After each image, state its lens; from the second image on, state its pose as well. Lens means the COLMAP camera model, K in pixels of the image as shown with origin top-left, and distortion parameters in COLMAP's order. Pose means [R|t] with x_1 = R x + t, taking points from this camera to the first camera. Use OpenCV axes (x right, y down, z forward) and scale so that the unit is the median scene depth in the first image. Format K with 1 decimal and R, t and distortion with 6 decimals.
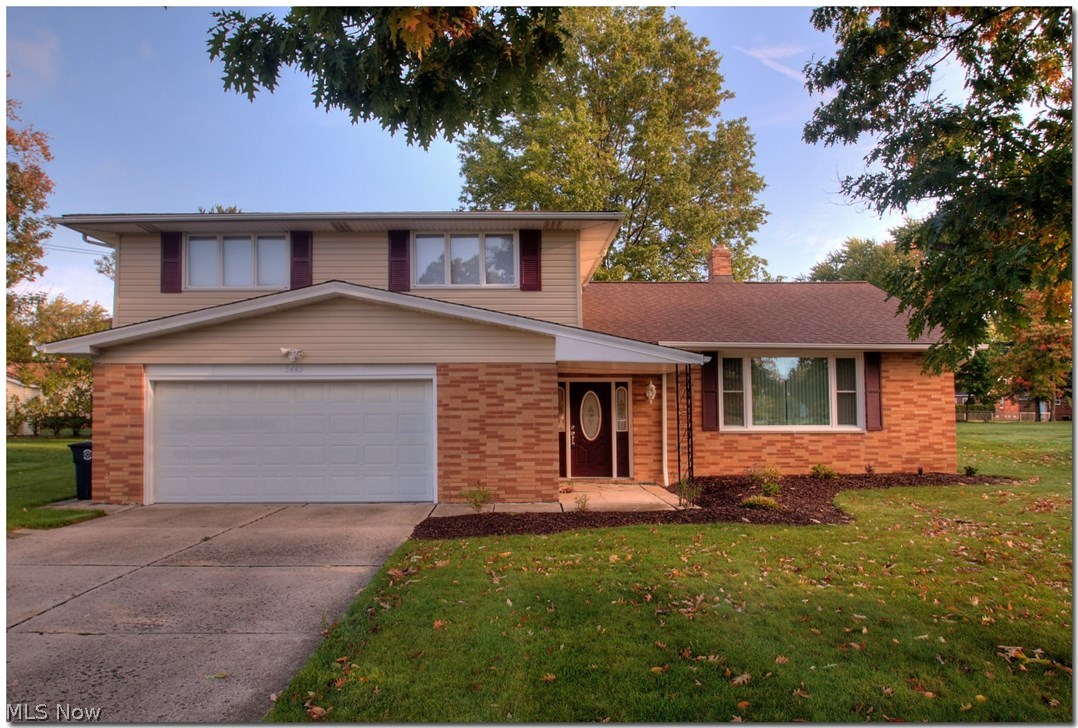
lens RADIAL K [[730.9, 0, 539.0], [0, 730.9, 364.0], [0, 0, 1]] dist [-0.000919, 0.001629]
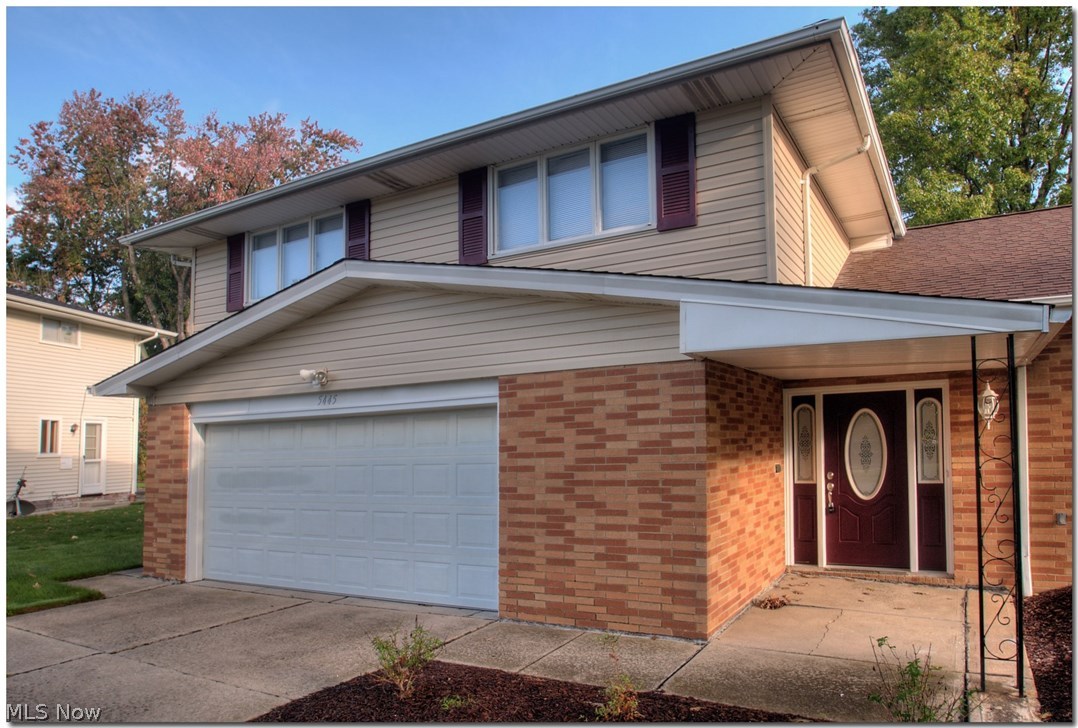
lens RADIAL K [[726.3, 0, 538.1], [0, 726.3, 421.3], [0, 0, 1]] dist [-0.028152, 0.001353]
pose [[0.844098, -0.036559, -0.534940, 0.195737], [0.062172, 0.997617, 0.029924, 0.019304], [0.532571, -0.058517, 0.844360, 0.530433]]
